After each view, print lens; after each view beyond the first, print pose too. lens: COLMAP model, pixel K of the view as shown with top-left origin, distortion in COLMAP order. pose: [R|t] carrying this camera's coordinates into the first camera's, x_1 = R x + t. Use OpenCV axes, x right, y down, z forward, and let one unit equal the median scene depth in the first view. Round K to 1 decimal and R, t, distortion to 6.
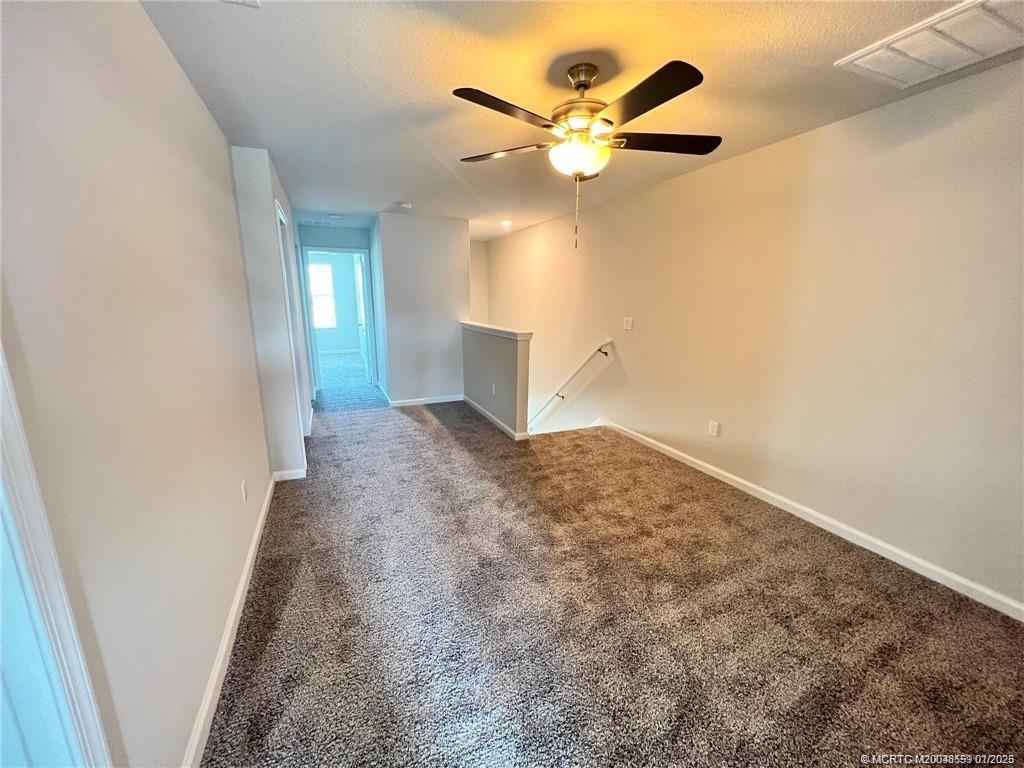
lens RADIAL K [[413.1, 0, 510.3], [0, 413.1, 387.3], [0, 0, 1]] dist [0.001881, 0.000304]
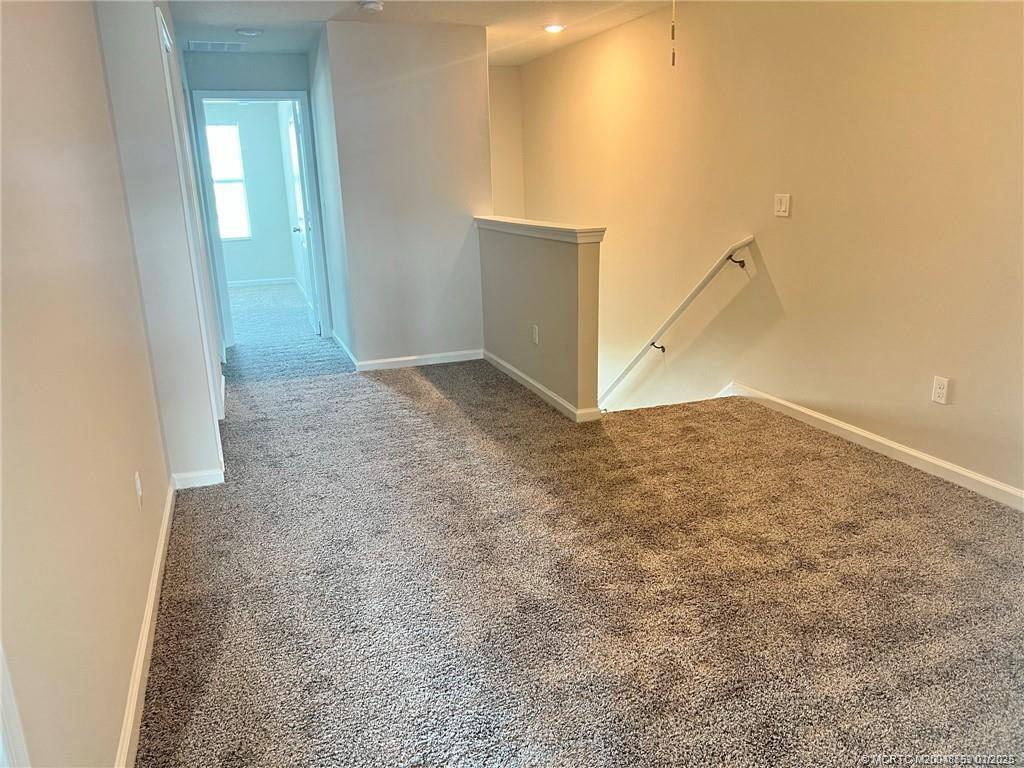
lens RADIAL K [[782.3, 0, 505.6], [0, 782.3, 385.9], [0, 0, 1]] dist [0.049442, -0.040448]
pose [[0.996483, -0.017163, -0.082016, 0.004700], [0.020807, 0.998824, 0.043782, 0.040922], [0.081168, -0.045335, 0.995669, -0.099166]]
